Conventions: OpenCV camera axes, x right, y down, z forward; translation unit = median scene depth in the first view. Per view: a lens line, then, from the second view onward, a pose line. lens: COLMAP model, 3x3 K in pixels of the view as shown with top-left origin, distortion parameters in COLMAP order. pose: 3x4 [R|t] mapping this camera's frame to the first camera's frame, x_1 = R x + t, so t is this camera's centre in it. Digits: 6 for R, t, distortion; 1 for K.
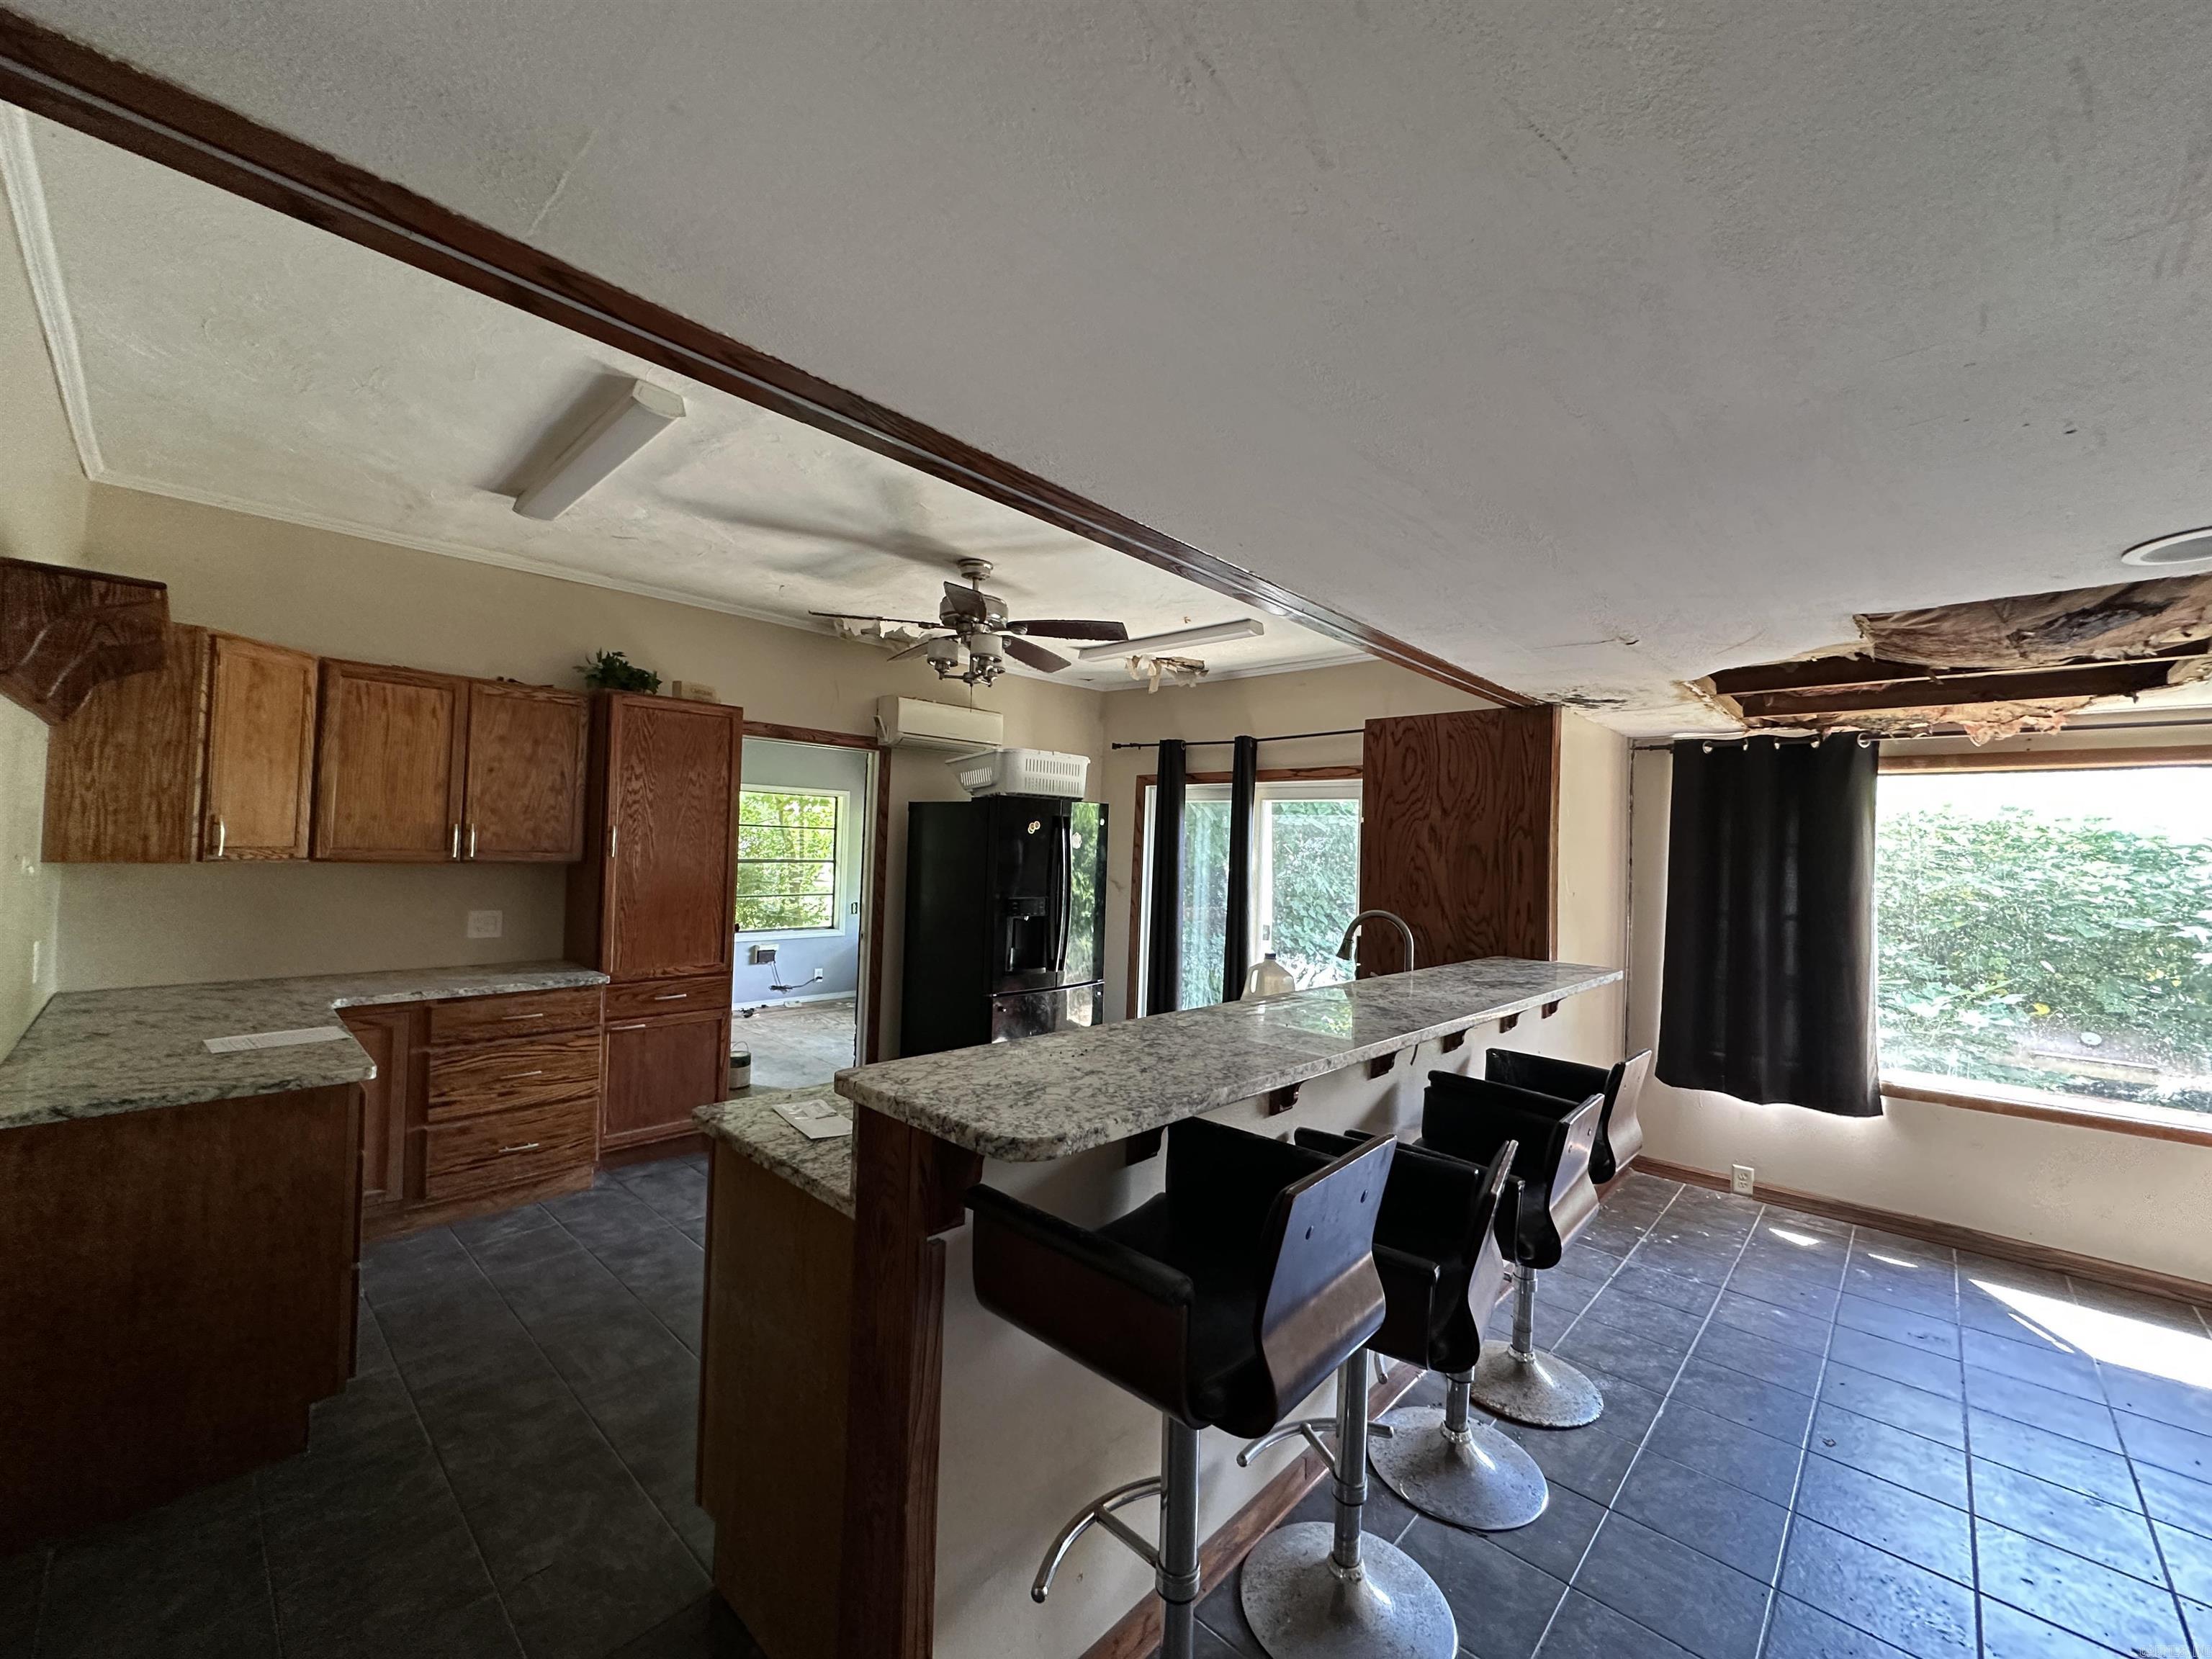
lens RADIAL K [[883.4, 0, 1106.0], [0, 883.4, 829.5], [0, 0, 1]] dist [-0.003890, -0.000303]
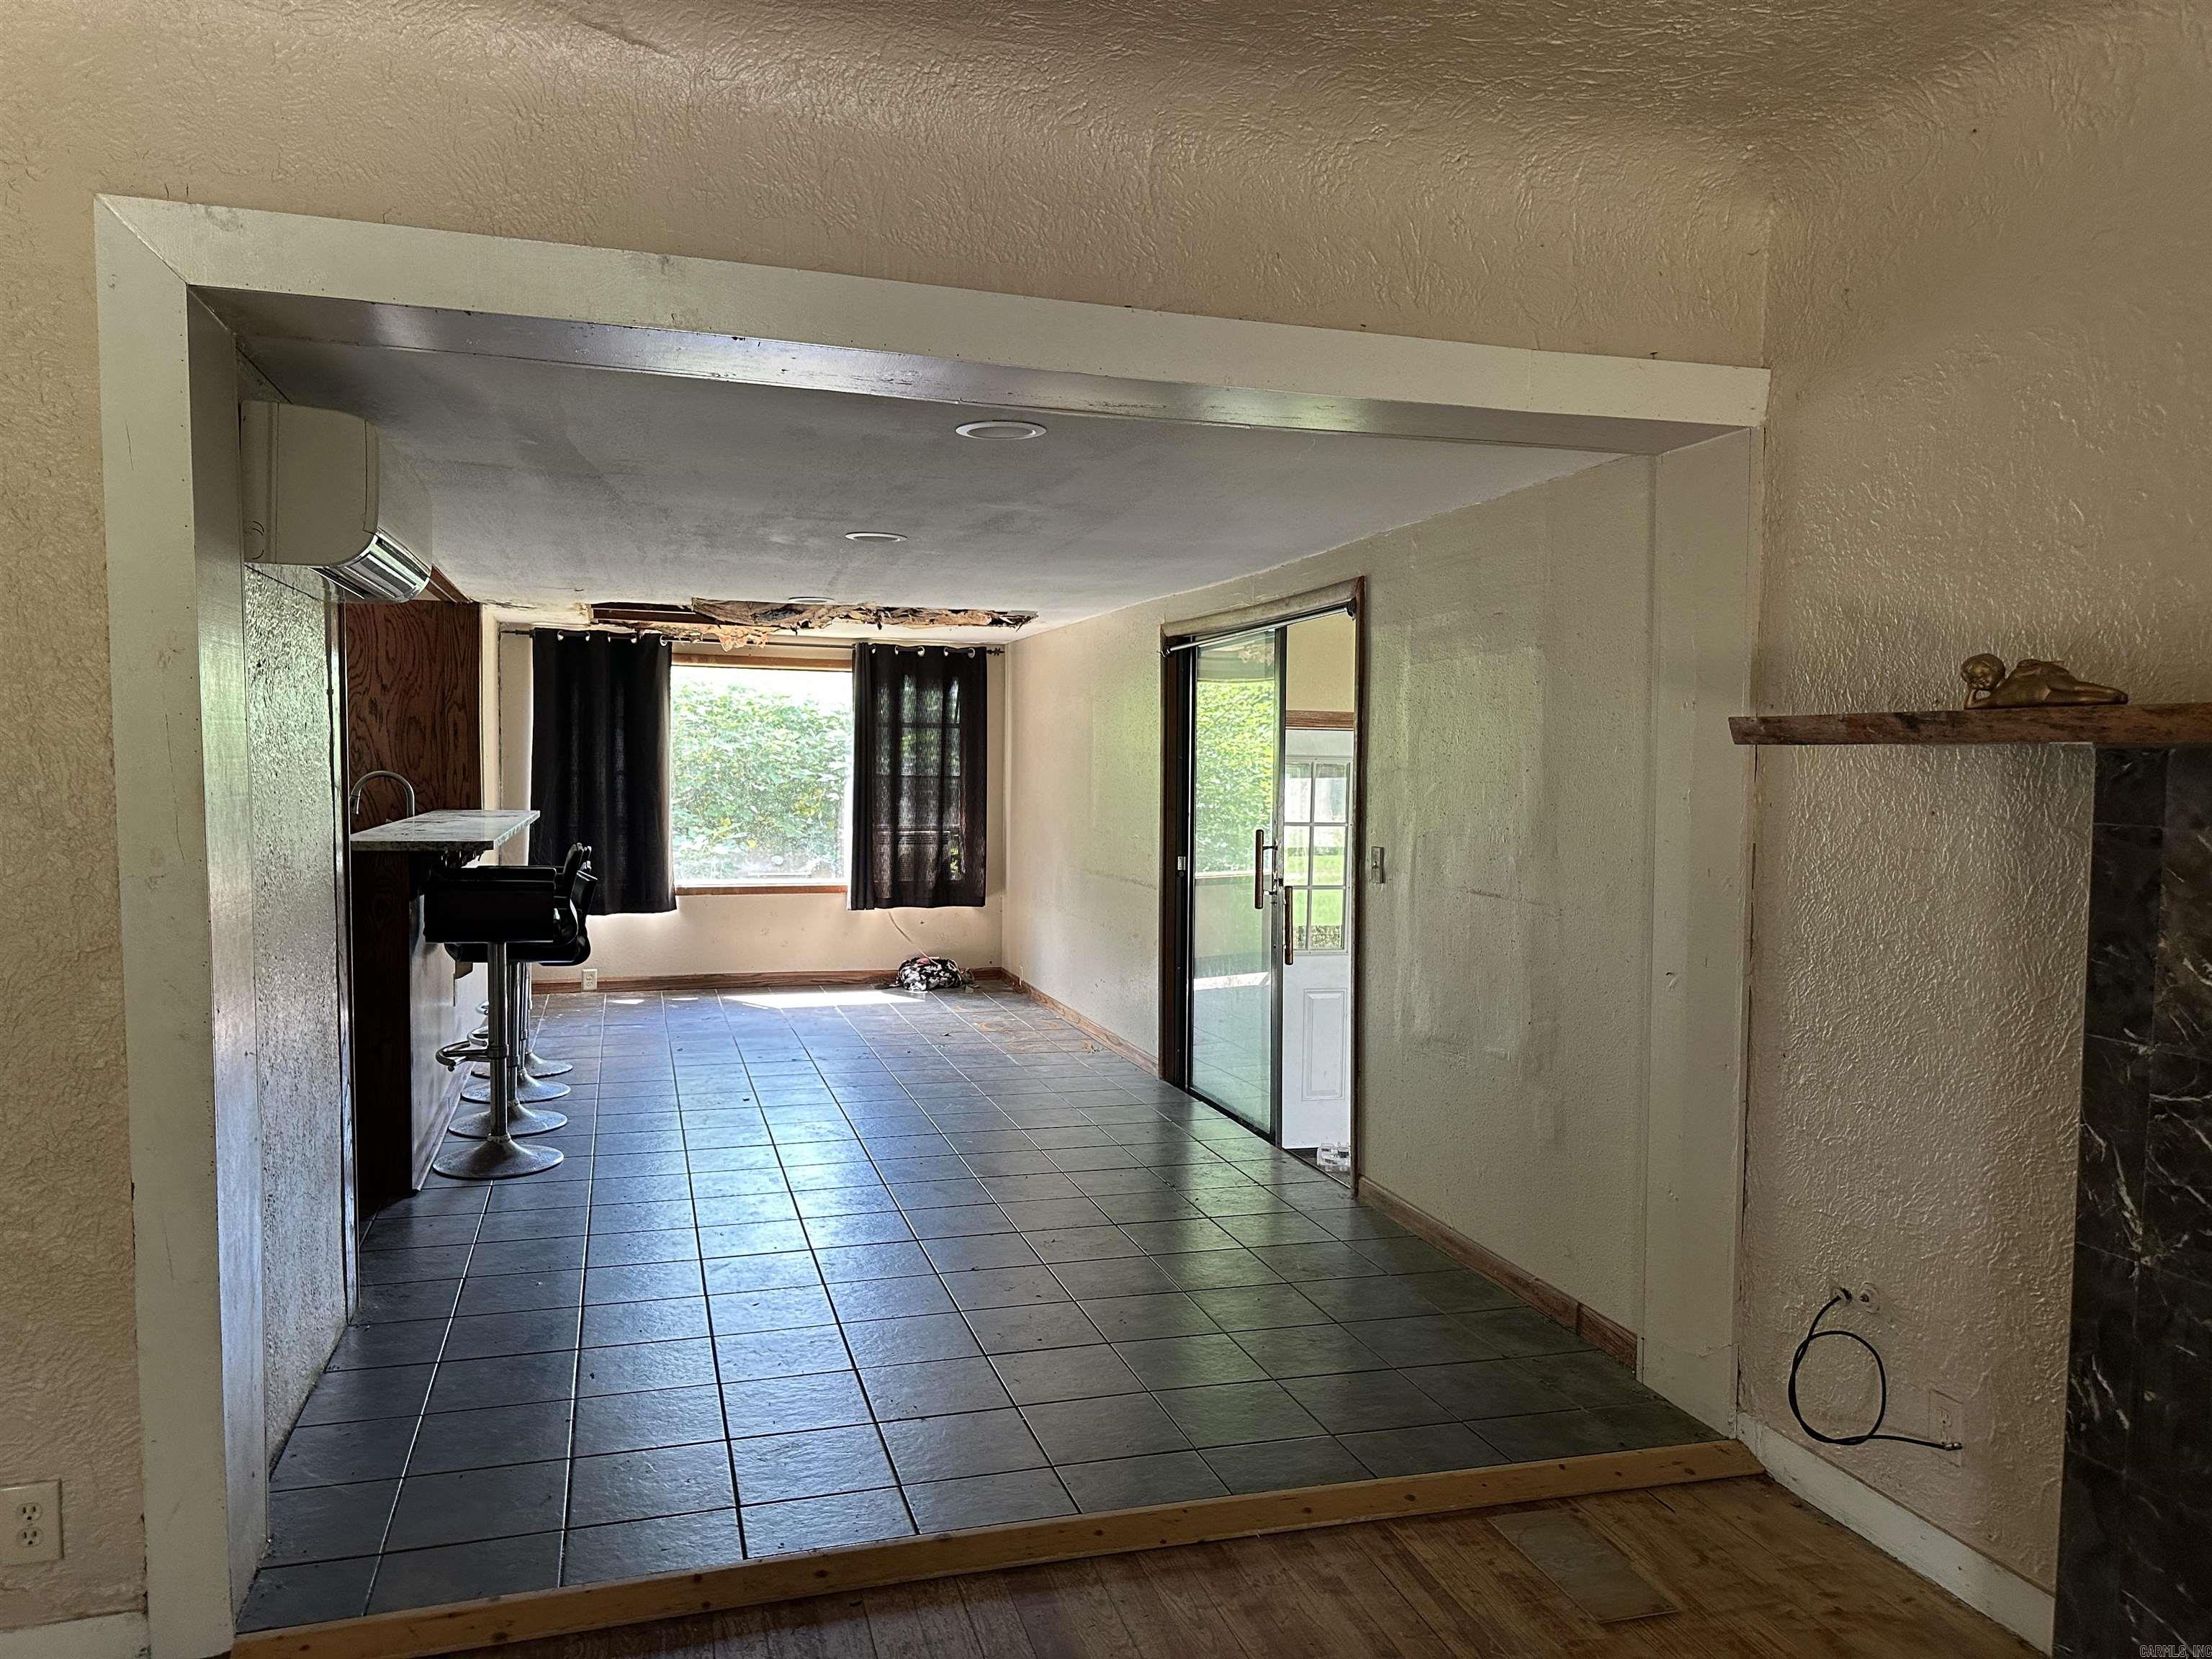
lens RADIAL K [[1561.3, 0, 1113.1], [0, 1561.3, 834.9], [0, 0, 1]] dist [0.031069, -0.042265]
pose [[0.495186, -0.063248, 0.866482, -0.911729], [-0.022690, 0.996065, 0.085673, -0.025142], [-0.868490, -0.062085, 0.491803, -0.812621]]
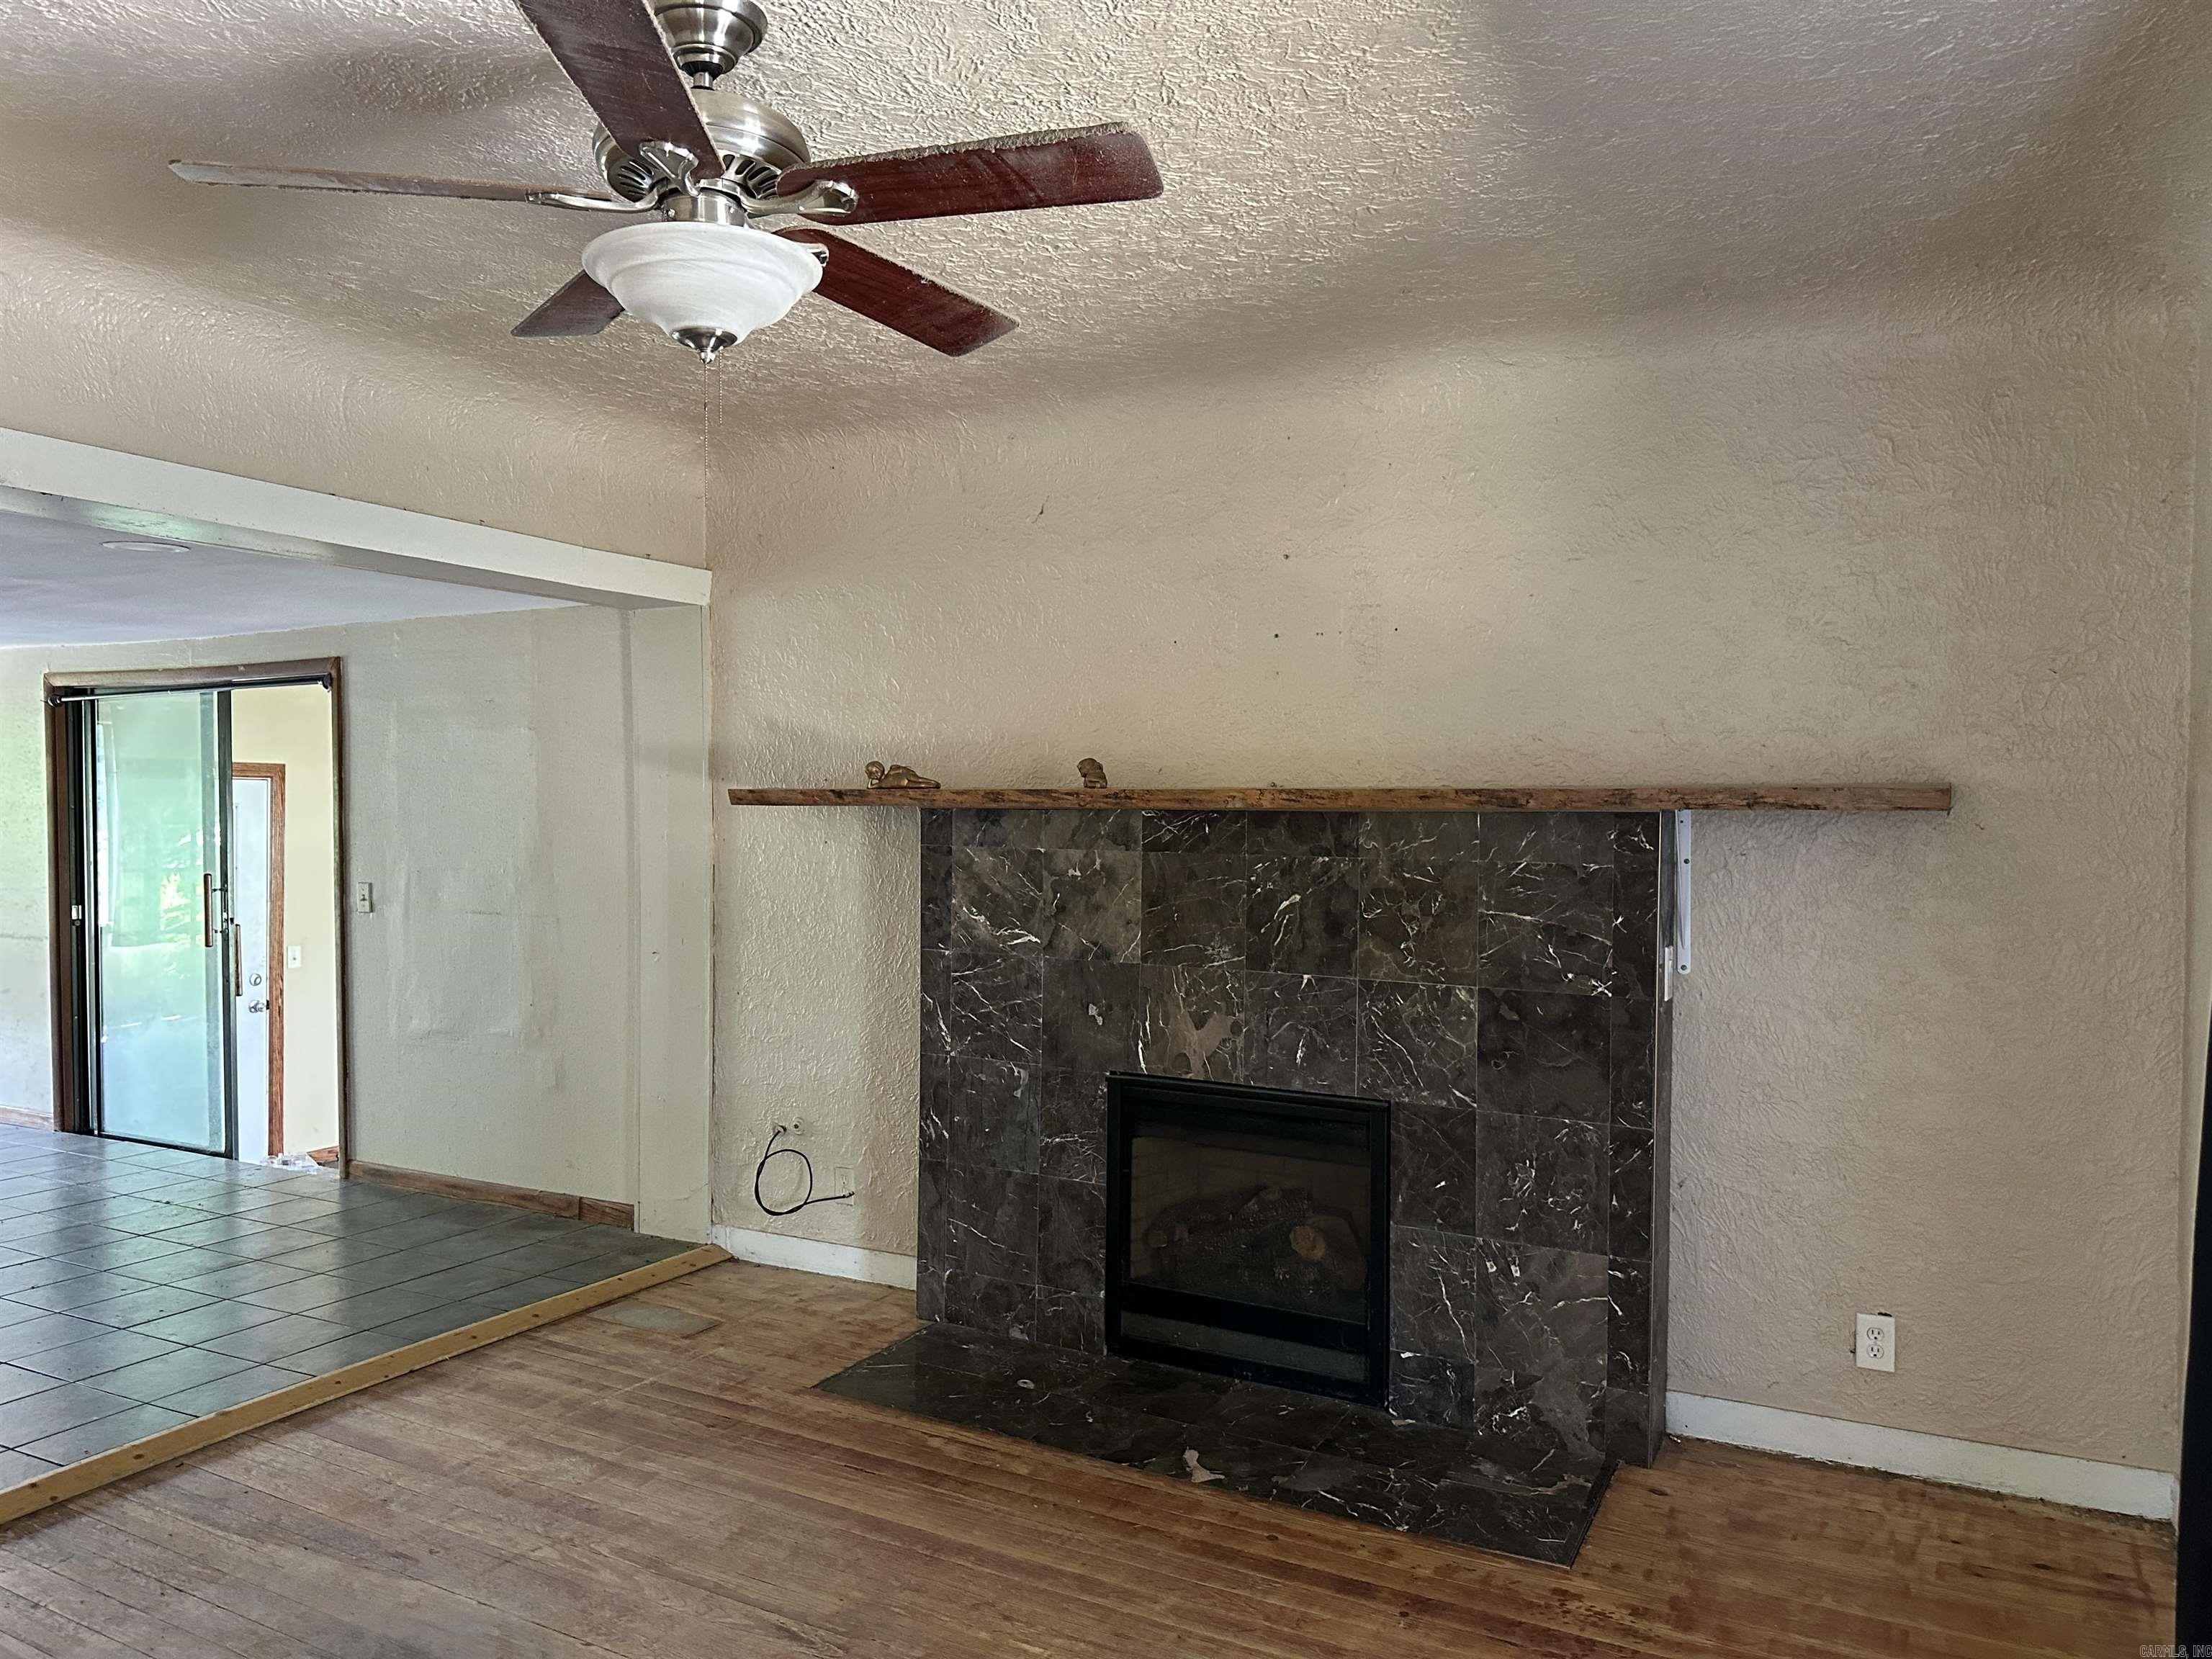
lens RADIAL K [[1547.1, 0, 1091.0], [0, 1547.1, 829.4], [0, 0, 1]] dist [0.125225, -0.181328]
pose [[-0.265942, -0.043308, 0.963016, -1.412936], [-0.036599, 0.998724, 0.034807, -0.045881], [-0.963294, -0.025989, -0.267187, -0.644067]]
